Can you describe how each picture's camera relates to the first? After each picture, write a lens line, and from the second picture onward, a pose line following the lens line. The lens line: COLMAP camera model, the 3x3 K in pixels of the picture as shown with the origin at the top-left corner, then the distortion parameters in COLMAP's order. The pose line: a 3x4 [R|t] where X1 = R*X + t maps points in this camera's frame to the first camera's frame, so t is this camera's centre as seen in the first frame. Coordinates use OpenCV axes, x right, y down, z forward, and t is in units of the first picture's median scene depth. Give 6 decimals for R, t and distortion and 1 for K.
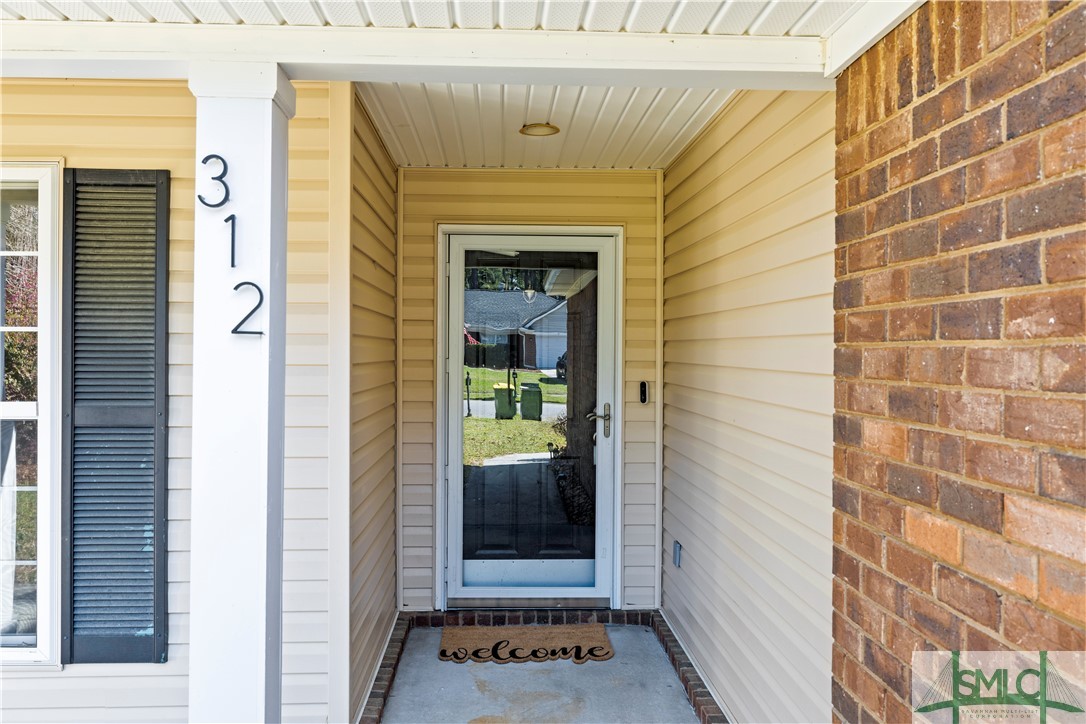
lens RADIAL K [[846.4, 0, 543.0], [0, 846.4, 362.0], [0, 0, 1]] dist [-0.000360, -0.000203]
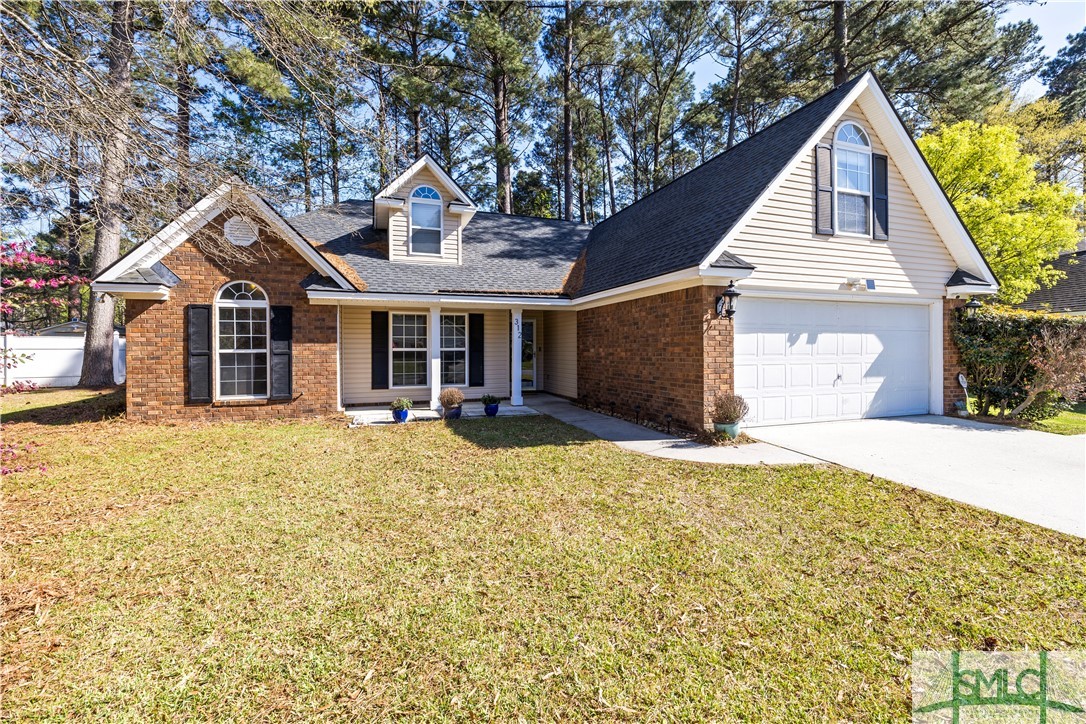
lens RADIAL K [[462.7, 0, 548.3], [0, 462.7, 358.9], [0, 0, 1]] dist [0.001811, 0.000271]
pose [[0.957772, -0.014078, 0.287184, -1.598769], [0.013691, 0.999901, 0.003353, 0.206673], [-0.287202, 0.000721, 0.957870, -4.273302]]
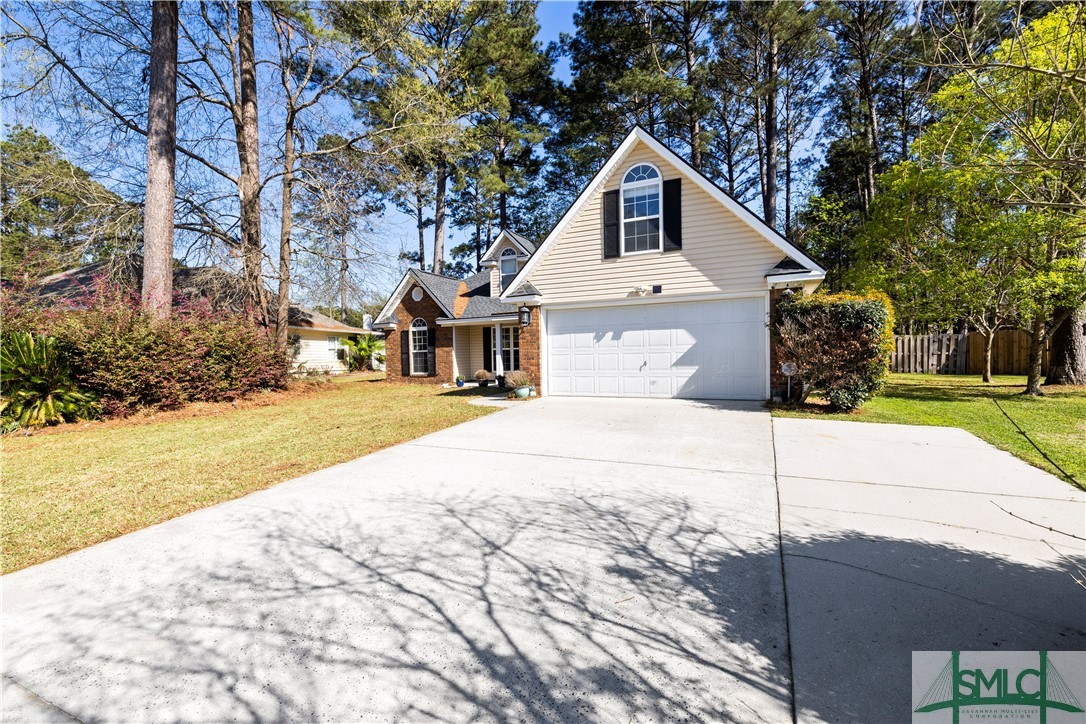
lens RADIAL K [[476.6, 0, 542.5], [0, 476.6, 375.8], [0, 0, 1]] dist [0.000701, 0.000173]
pose [[0.874686, -0.001778, -0.484686, 3.723051], [0.014702, 0.999630, 0.022863, 0.418779], [0.484466, -0.027124, 0.874389, -6.409948]]
